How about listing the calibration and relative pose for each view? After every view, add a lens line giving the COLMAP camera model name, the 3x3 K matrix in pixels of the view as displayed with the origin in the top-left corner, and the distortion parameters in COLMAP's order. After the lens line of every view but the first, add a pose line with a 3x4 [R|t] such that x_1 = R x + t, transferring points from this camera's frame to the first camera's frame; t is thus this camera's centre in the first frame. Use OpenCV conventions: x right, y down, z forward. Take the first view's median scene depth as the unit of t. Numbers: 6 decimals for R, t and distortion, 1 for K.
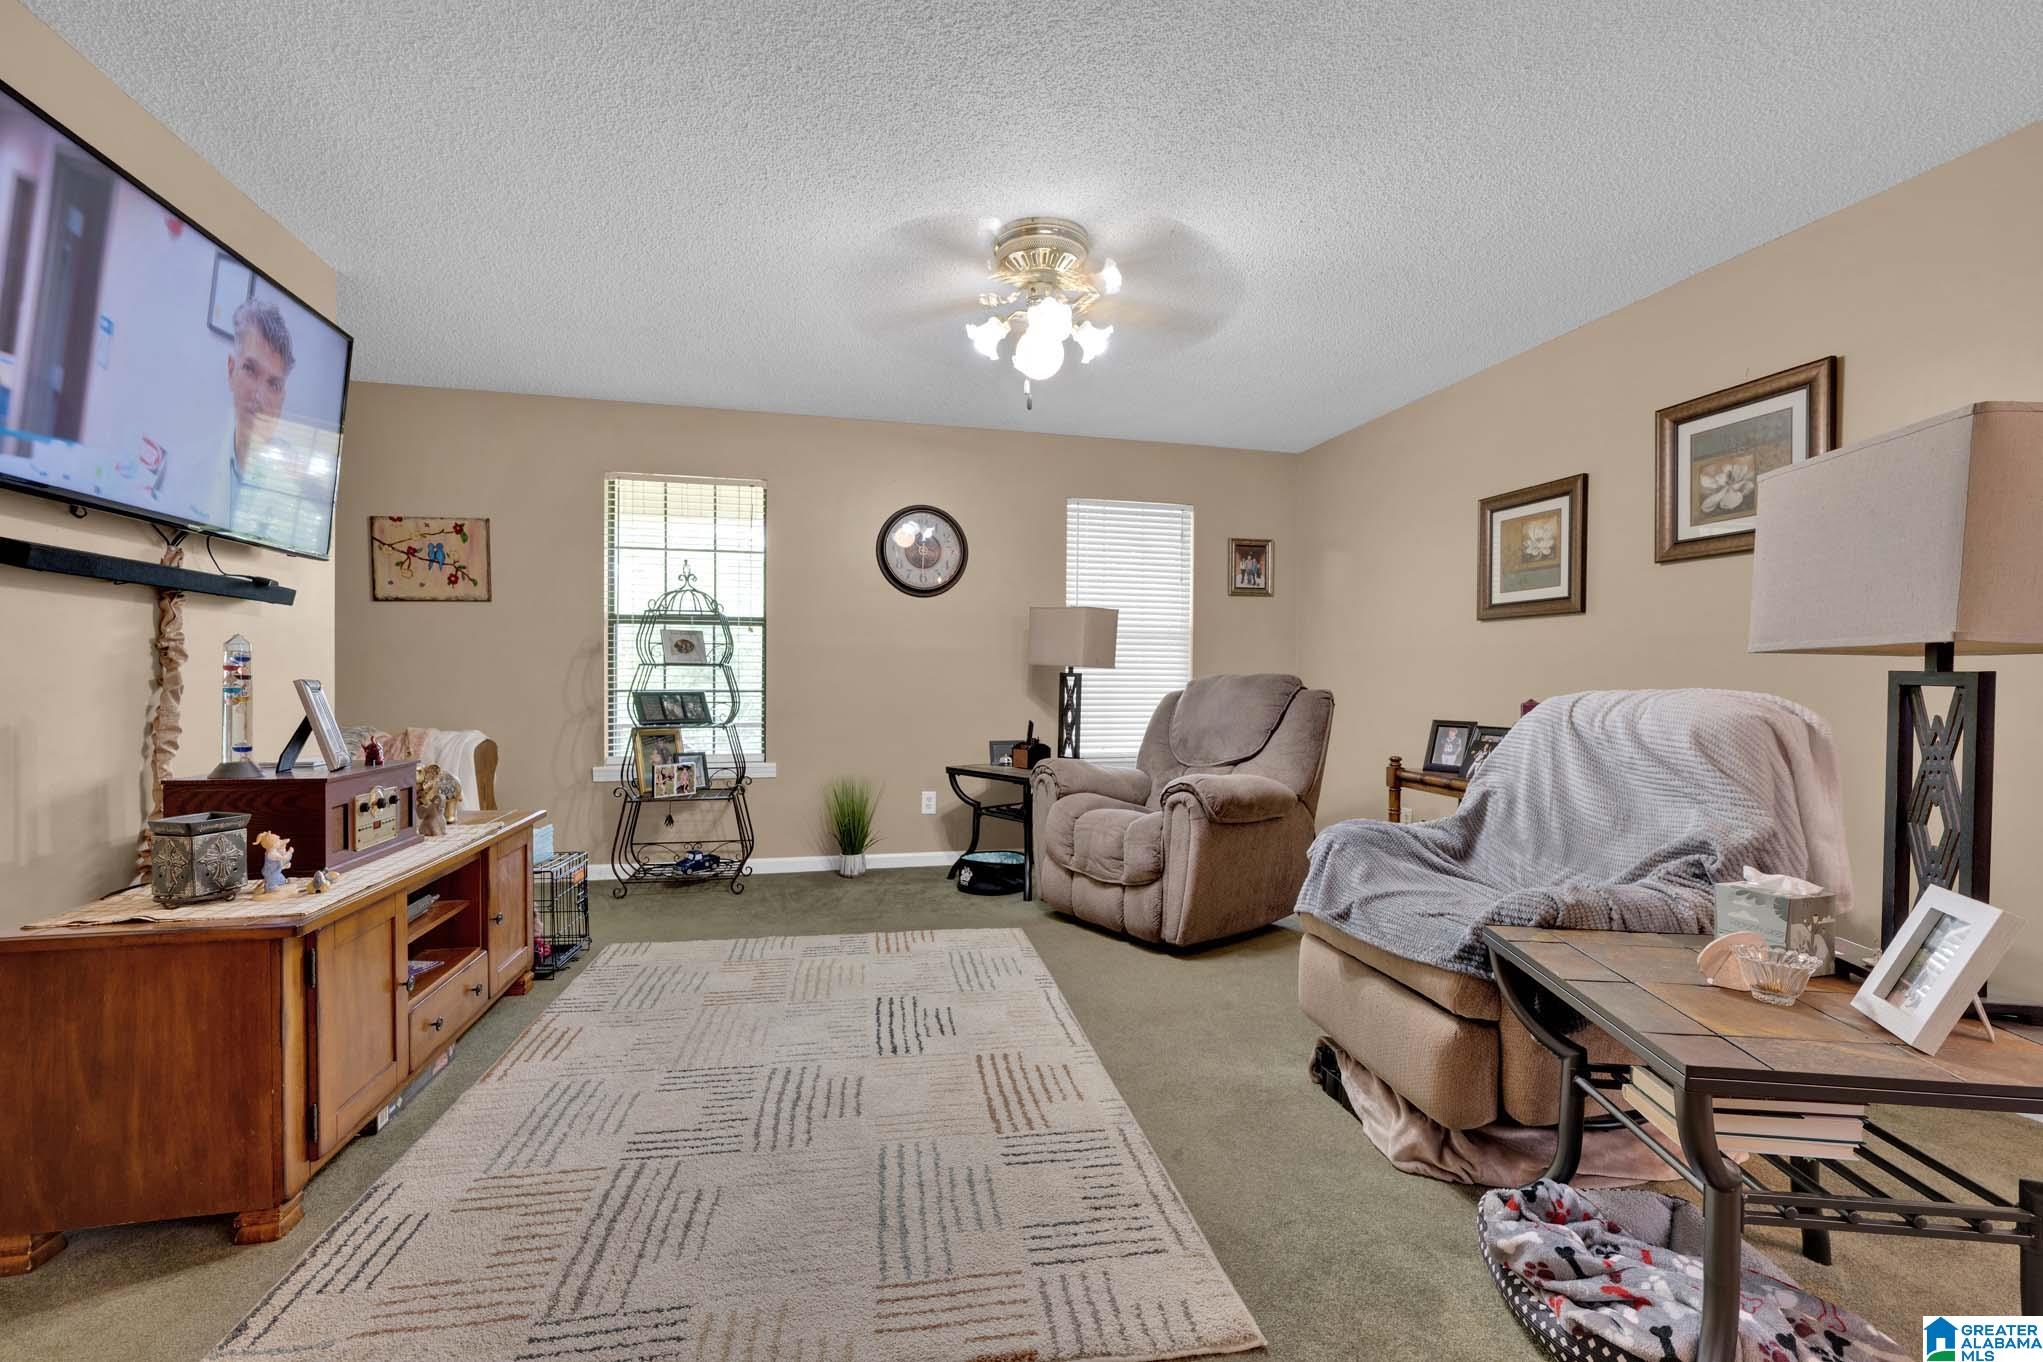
lens RADIAL K [[856.8, 0, 1015.2], [0, 856.8, 686.8], [0, 0, 1]] dist [0.000382, -0.000892]
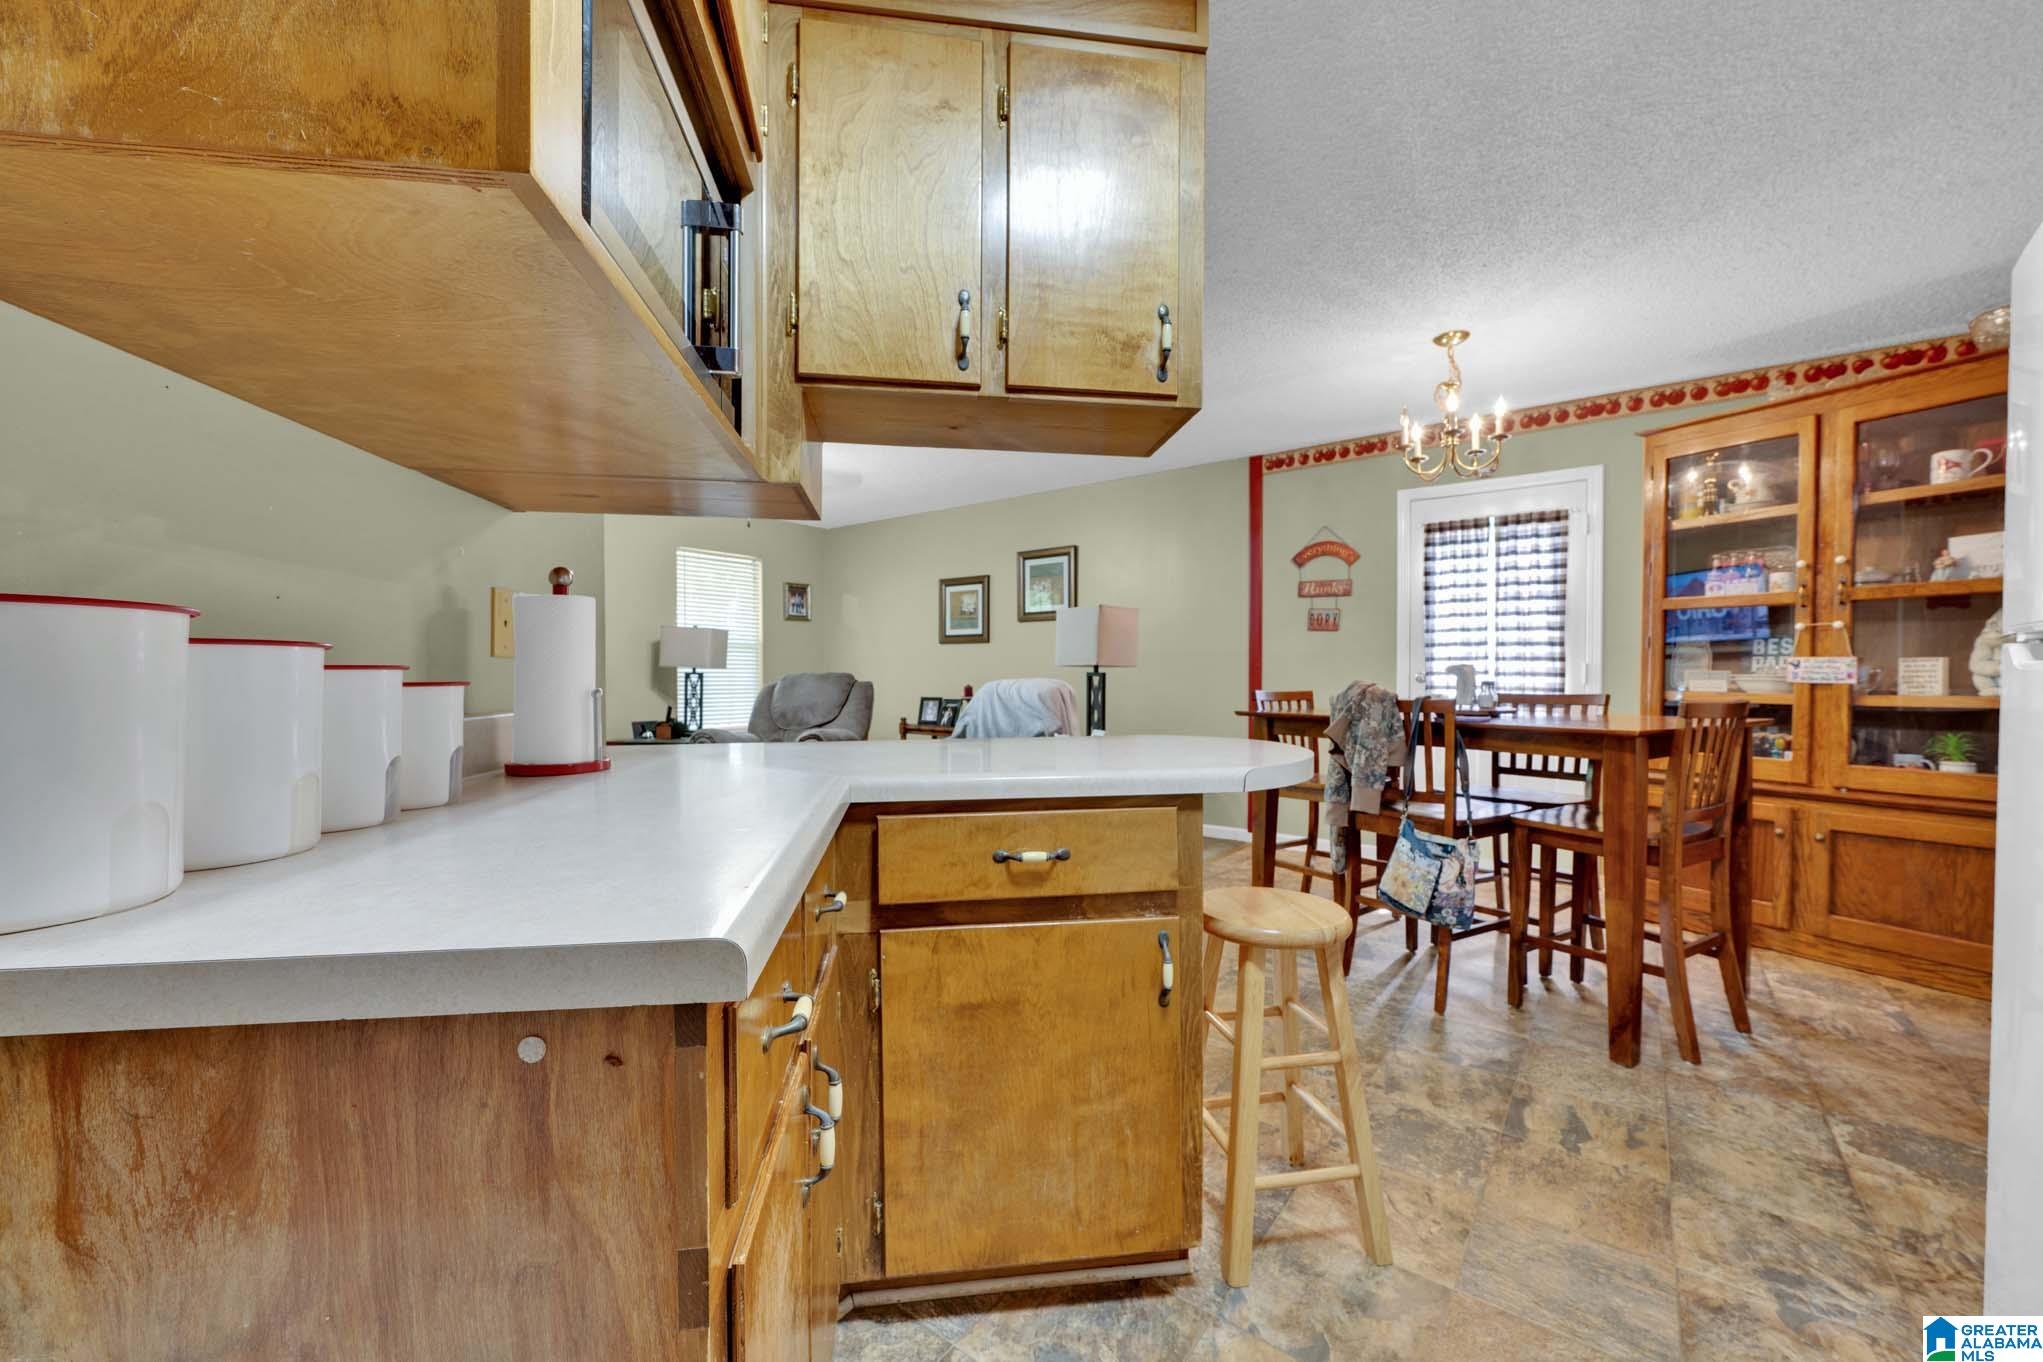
lens RADIAL K [[778.2, 0, 1021.5], [0, 778.2, 681.0], [0, 0, 1]] dist [0.000959, 0.000025]
pose [[0.772825, -0.011759, 0.634511, -0.505708], [0.012658, 0.999915, 0.003113, 0.001901], [-0.634493, 0.005626, 0.772908, -0.539319]]
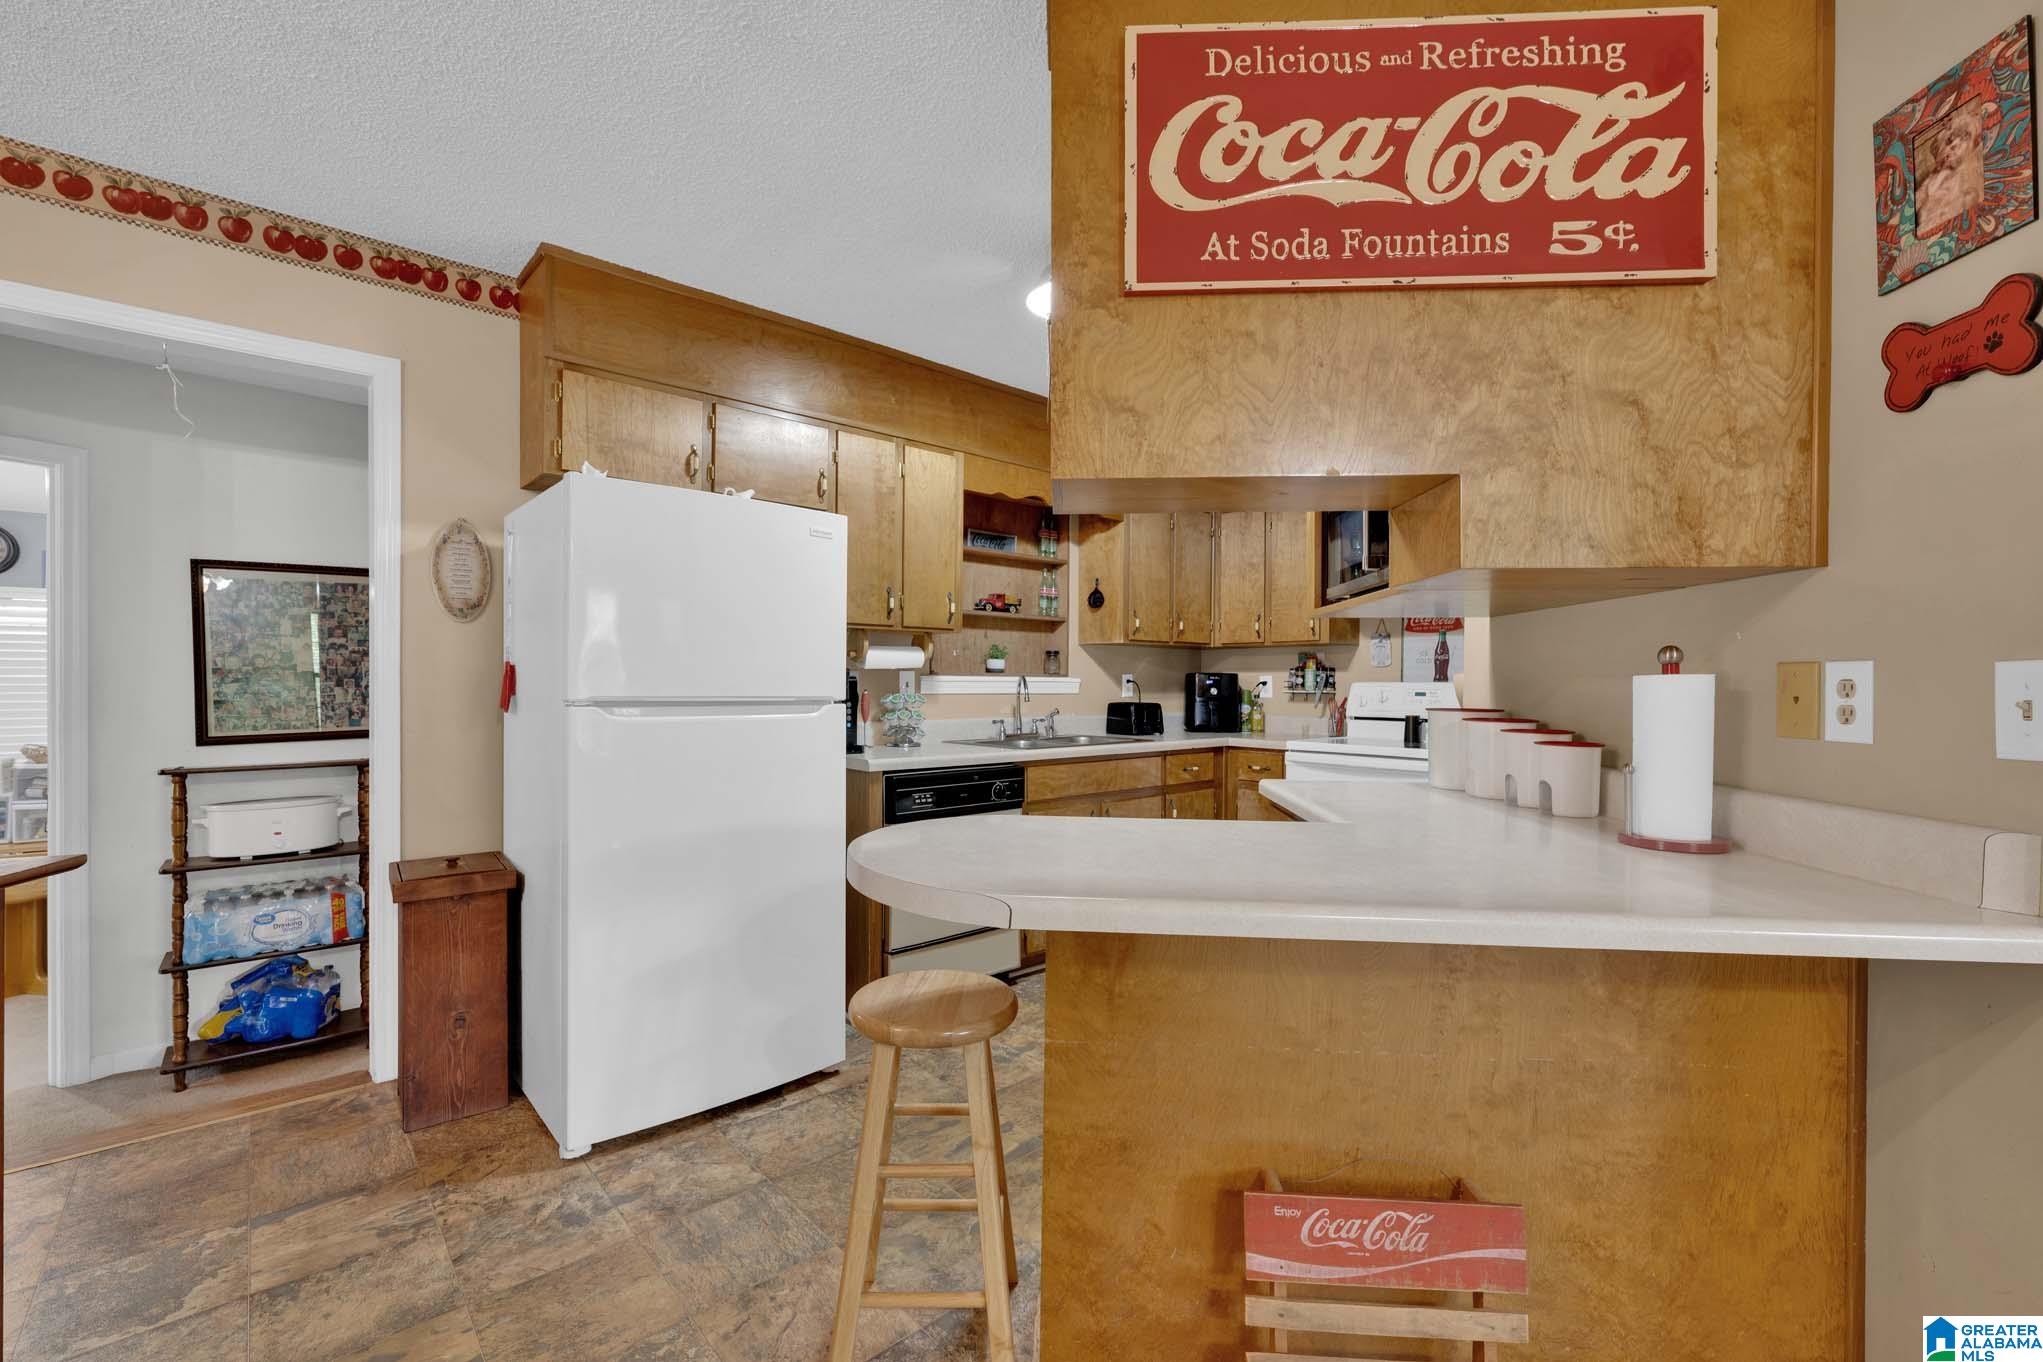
lens RADIAL K [[856.8, 0, 1015.2], [0, 856.8, 686.8], [0, 0, 1]] dist [0.000382, -0.000892]
pose [[-0.879219, -0.006504, -0.476373, 0.110392], [-0.016127, 0.999740, 0.016116, -0.038878], [0.476144, 0.021852, -0.879096, 0.181944]]
